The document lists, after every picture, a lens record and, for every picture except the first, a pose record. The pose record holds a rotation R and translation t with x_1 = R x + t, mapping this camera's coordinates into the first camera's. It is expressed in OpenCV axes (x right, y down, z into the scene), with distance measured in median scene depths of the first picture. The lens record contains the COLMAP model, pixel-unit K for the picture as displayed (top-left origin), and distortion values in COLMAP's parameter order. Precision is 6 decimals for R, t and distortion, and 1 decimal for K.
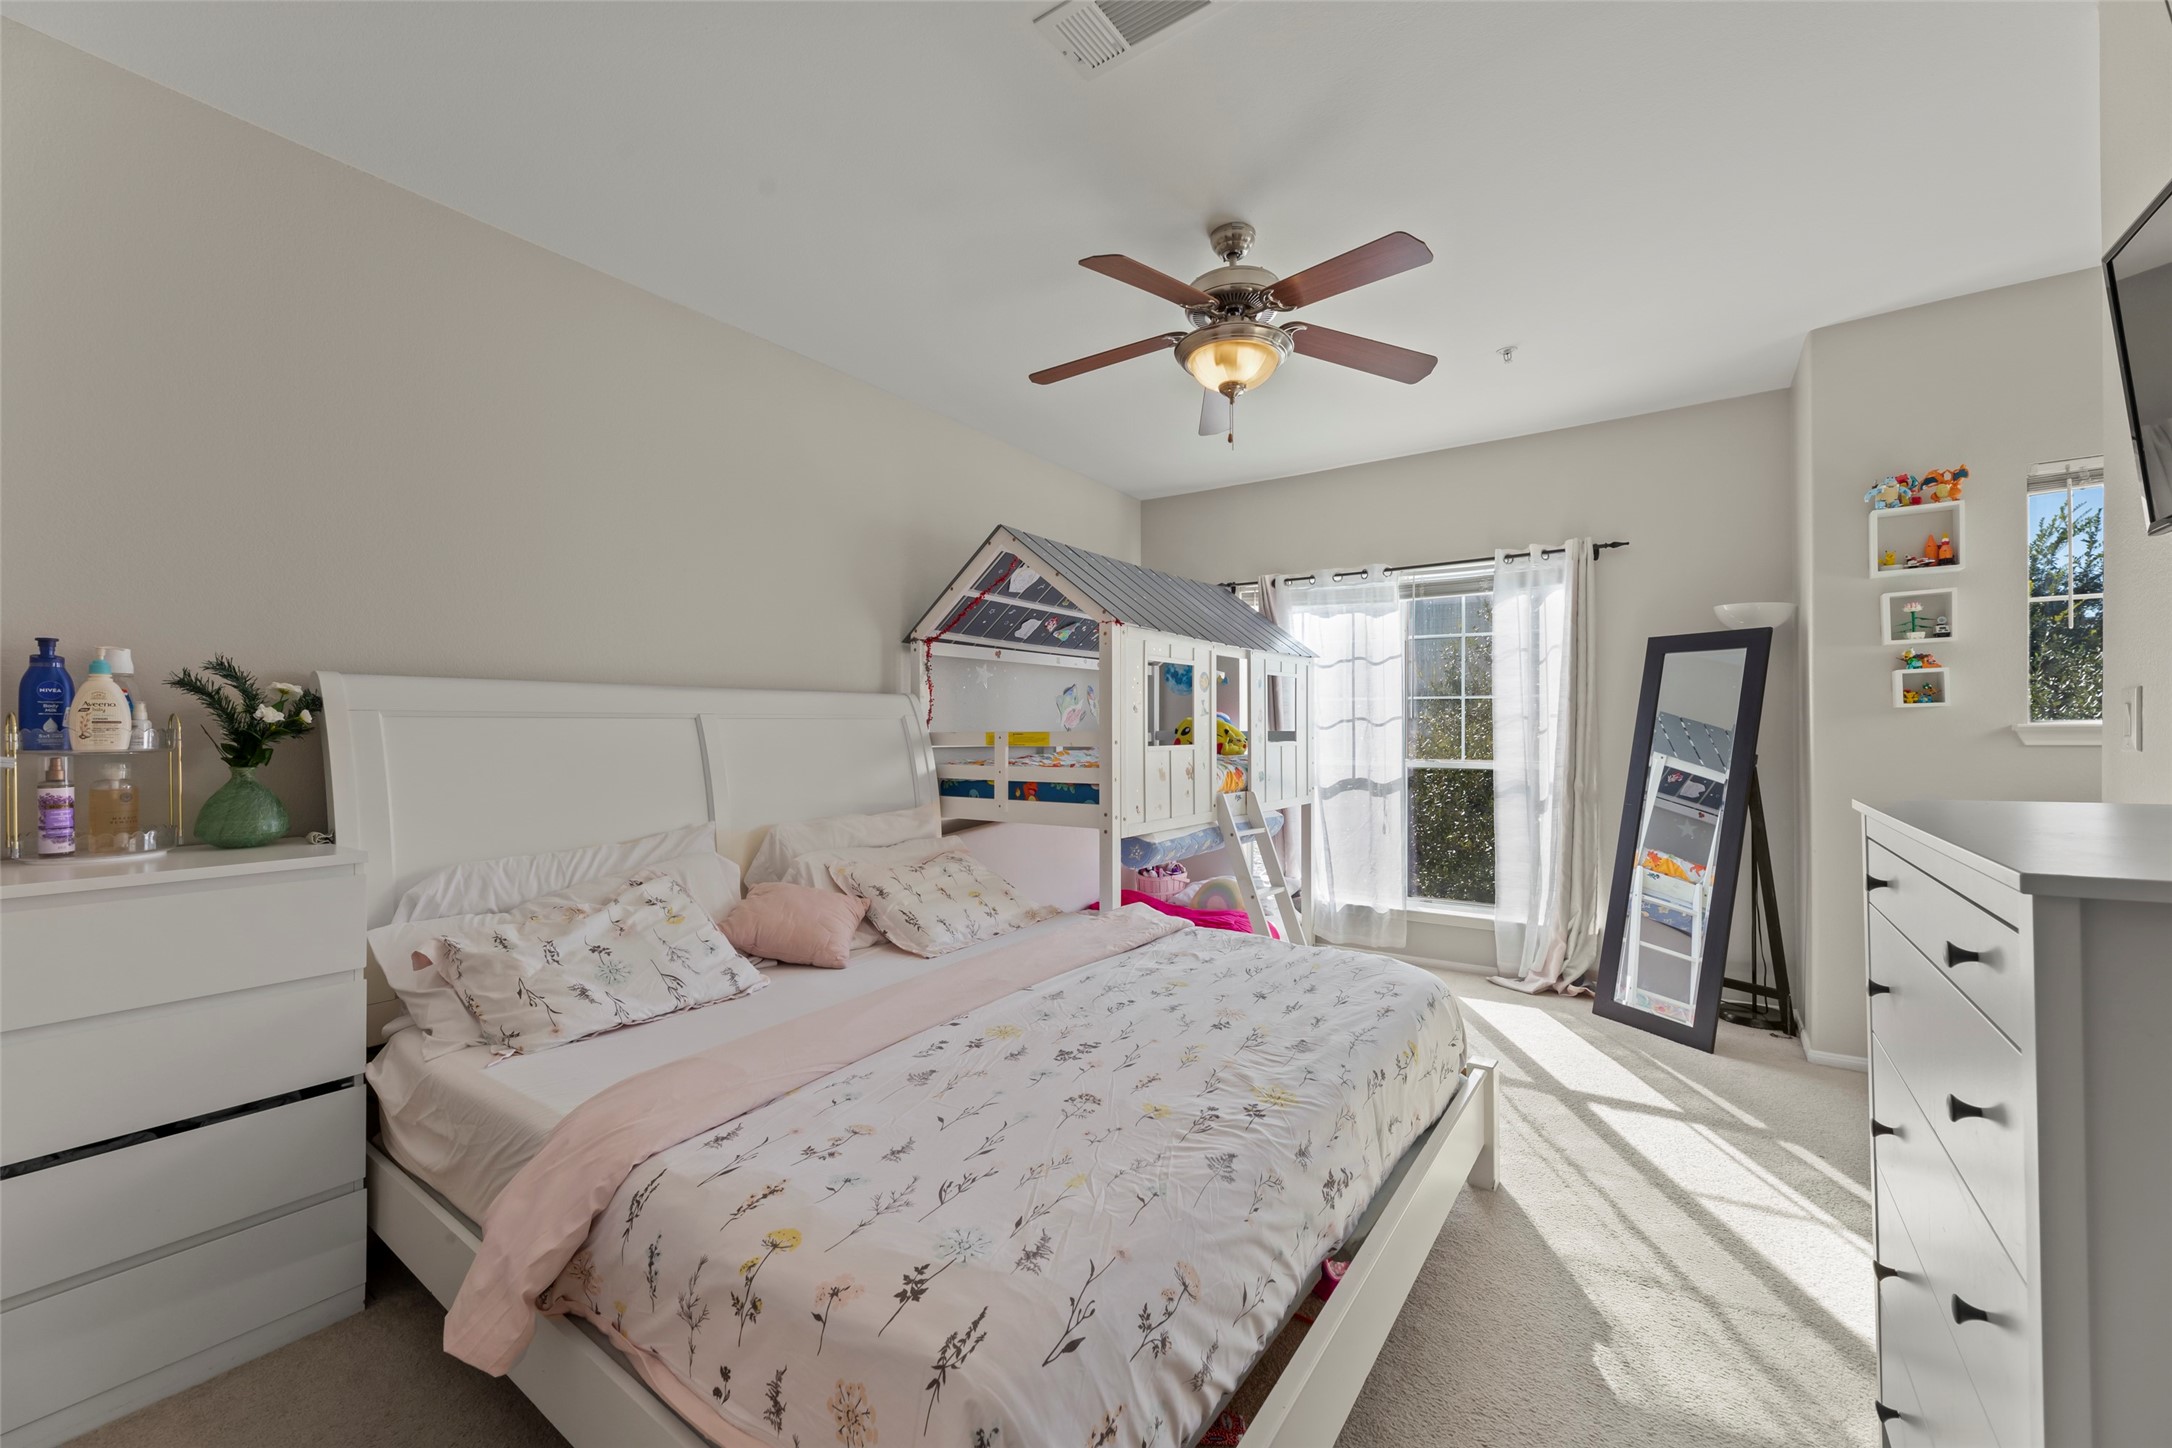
lens RADIAL K [[862.6, 0, 1056.3], [0, 862.6, 728.1], [0, 0, 1]] dist [0.000251, 0.000047]
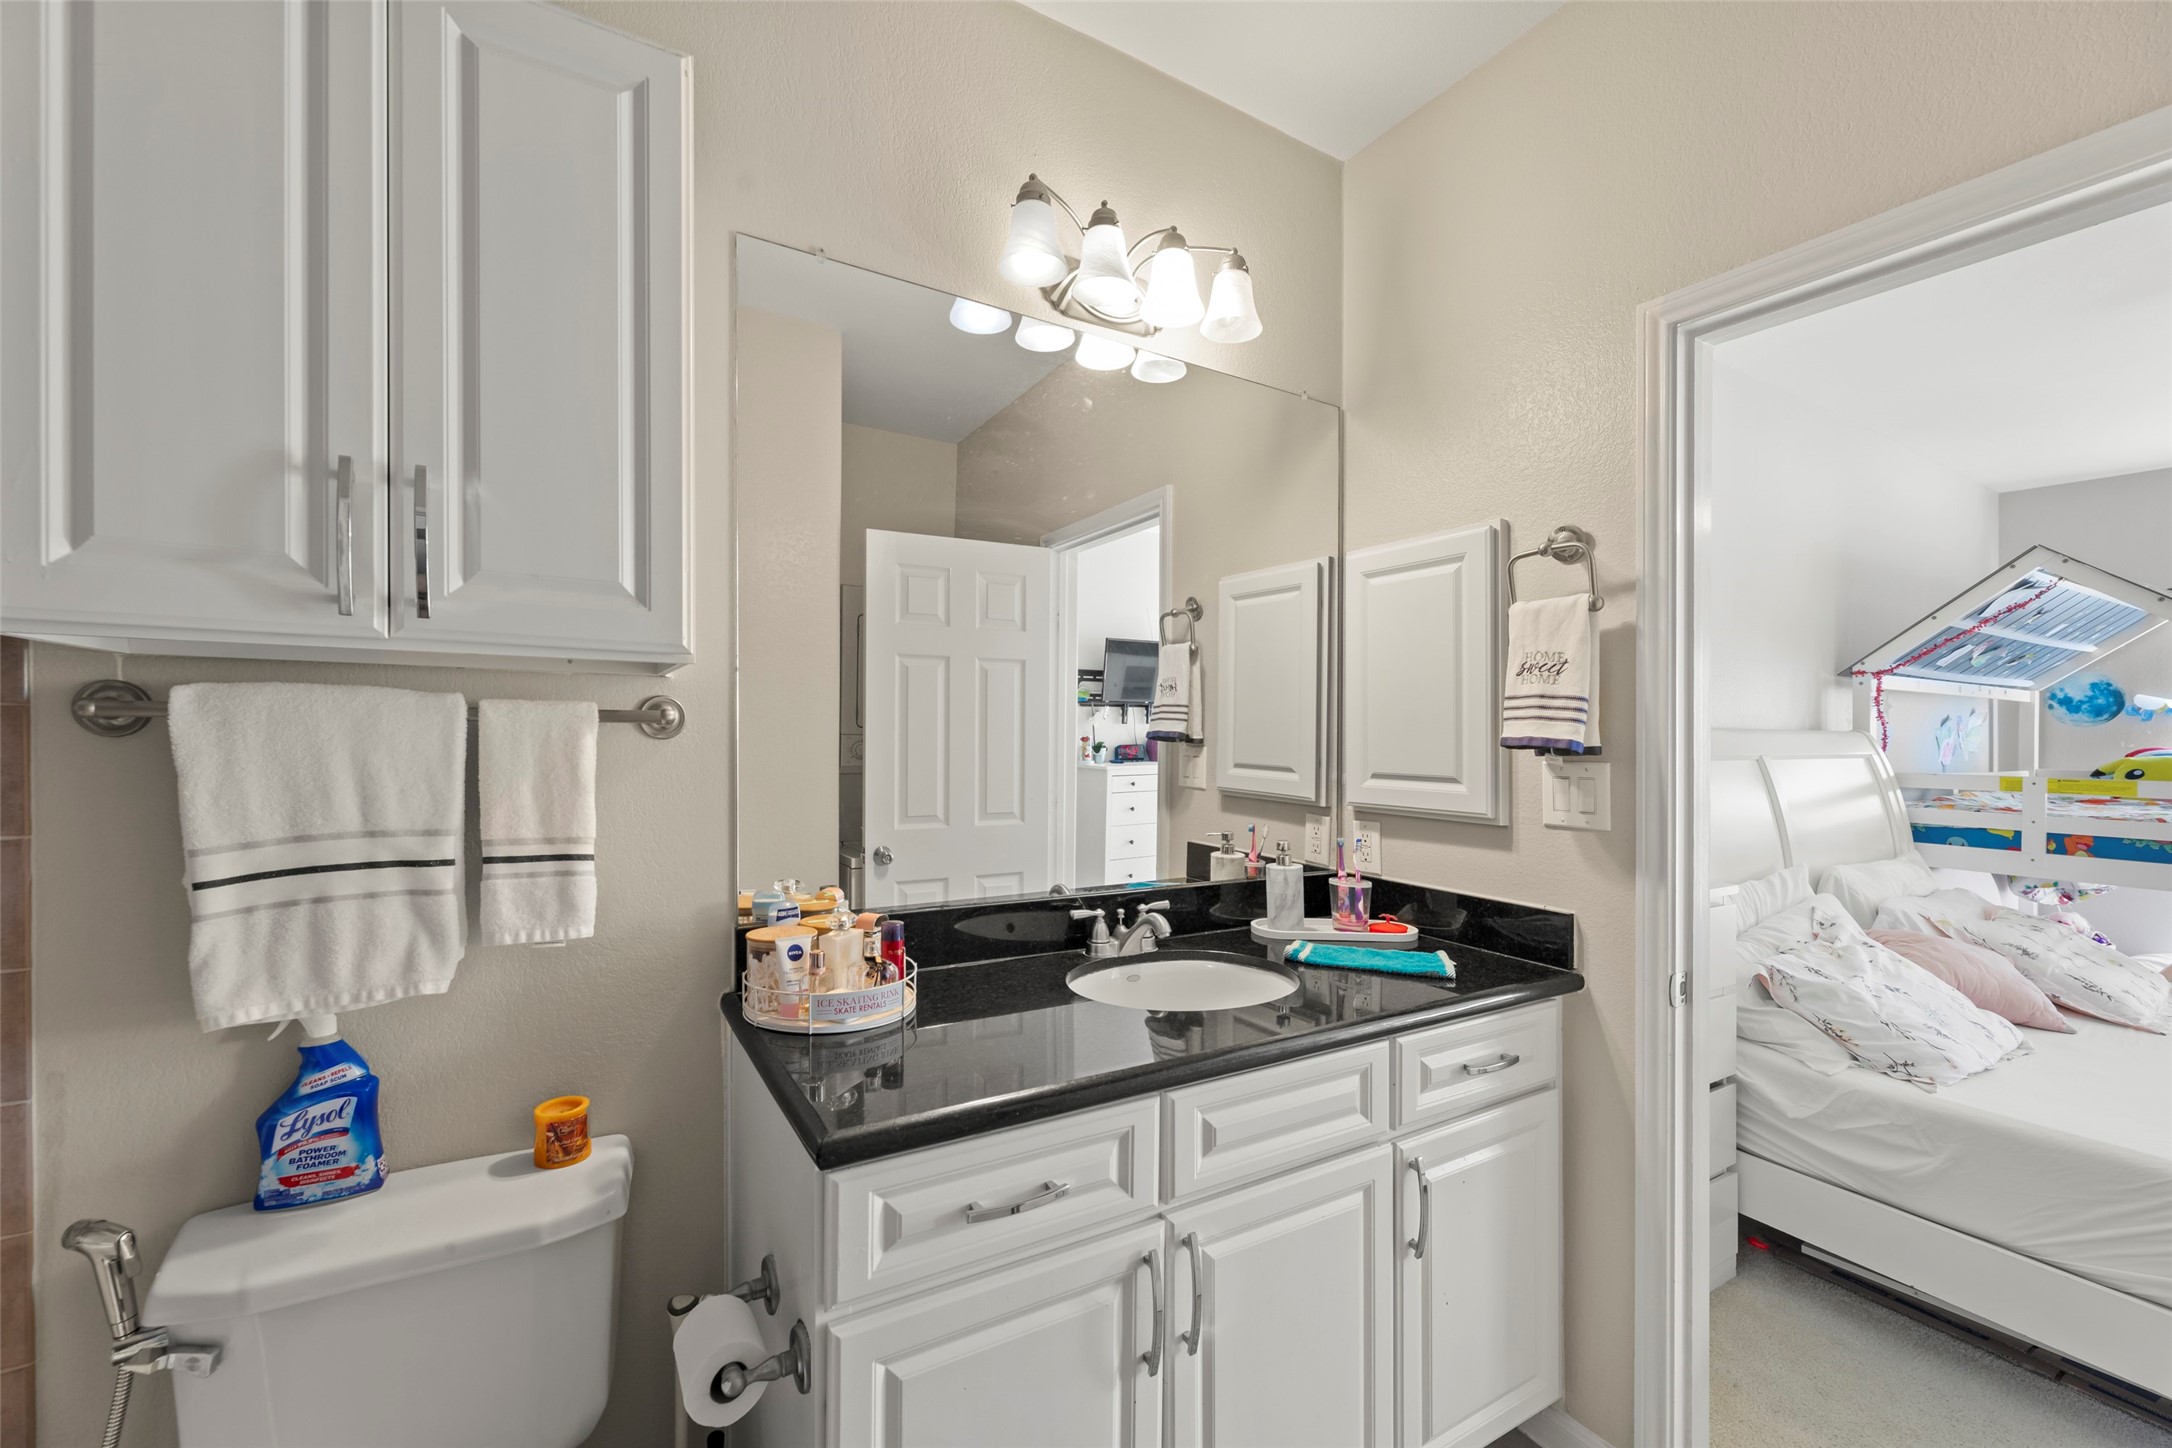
lens RADIAL K [[884.7, 0, 1068.7], [0, 884.7, 714.0], [0, 0, 1]] dist [-0.000075, 0.000159]
pose [[0.914704, 0.010106, -0.403998, -0.730638], [-0.018858, 0.999666, -0.017692, -0.031368], [0.403684, 0.023801, 0.914589, -0.298814]]
